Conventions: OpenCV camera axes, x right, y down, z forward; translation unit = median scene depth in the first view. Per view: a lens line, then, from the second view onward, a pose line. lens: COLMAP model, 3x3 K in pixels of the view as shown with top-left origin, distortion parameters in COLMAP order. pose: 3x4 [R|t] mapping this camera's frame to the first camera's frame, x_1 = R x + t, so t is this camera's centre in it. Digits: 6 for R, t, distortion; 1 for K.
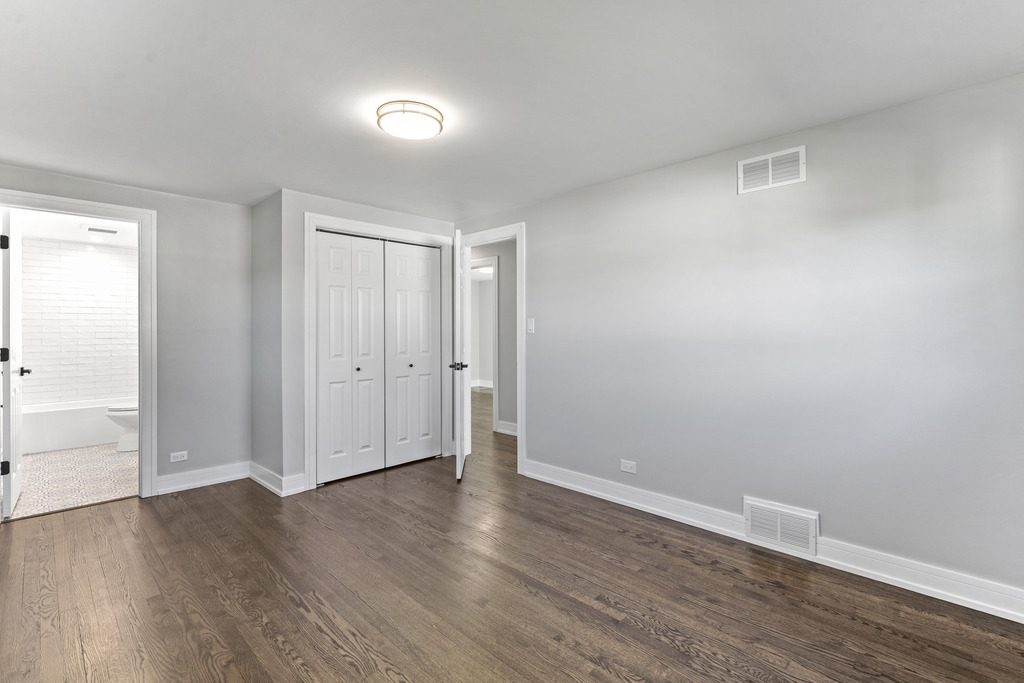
lens RADIAL K [[467.6, 0, 520.9], [0, 467.6, 332.0], [0, 0, 1]] dist [0.000805, 0.000370]
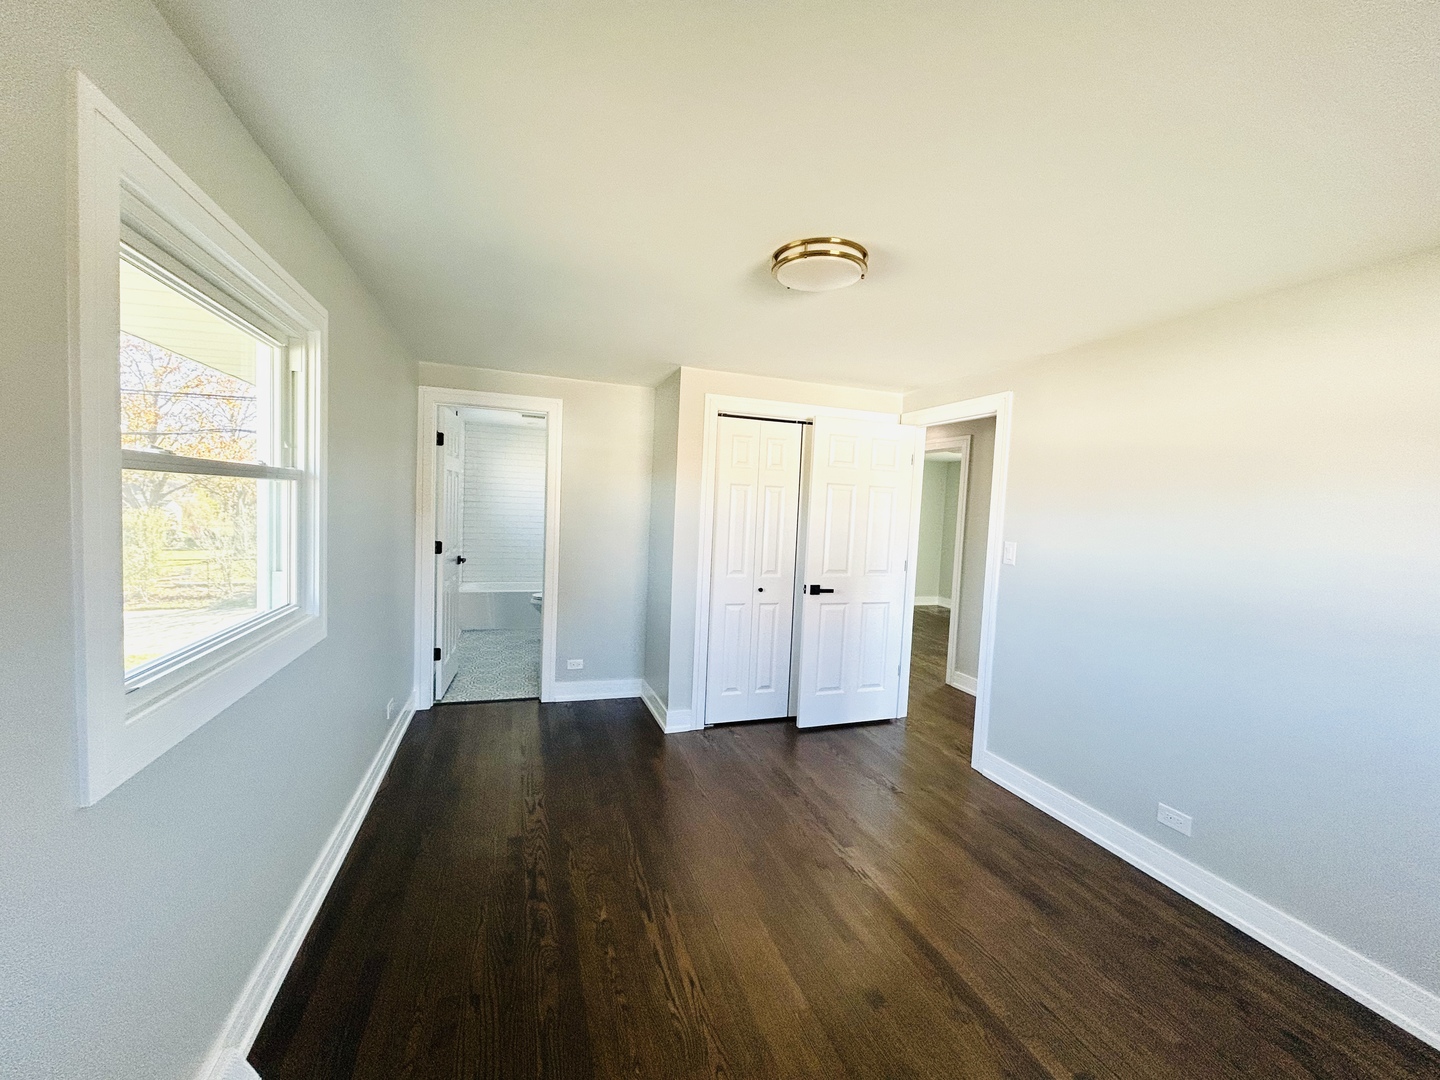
lens RADIAL K [[578.2, 0, 720.0], [0, 578.2, 540.0], [0, 0, 1]] dist [-0.001010, 0.000064]
pose [[0.890333, 0.071770, -0.449618, 0.027151], [-0.052073, 0.997070, 0.056041, -0.065569], [0.452322, -0.026482, 0.891461, 0.123672]]
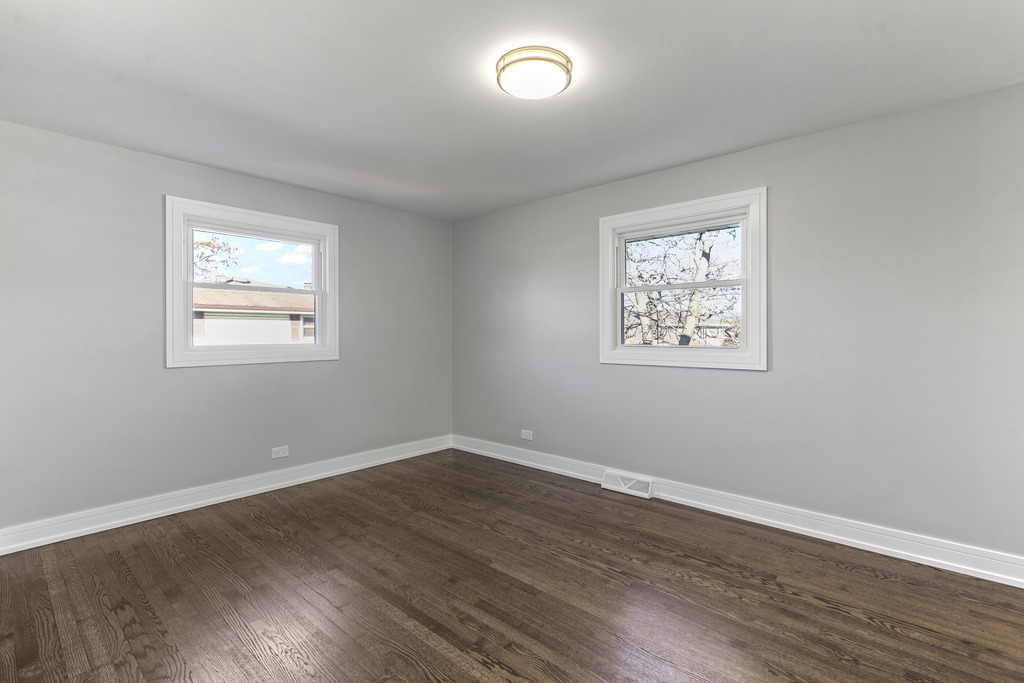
lens RADIAL K [[473.2, 0, 516.3], [0, 473.2, 330.2], [0, 0, 1]] dist [-0.000554, -0.000391]
pose [[-0.999333, 0.005452, -0.036105, -0.119398], [0.005561, 0.999980, -0.002915, 0.015124], [0.036088, -0.003113, -0.999344, 1.328688]]
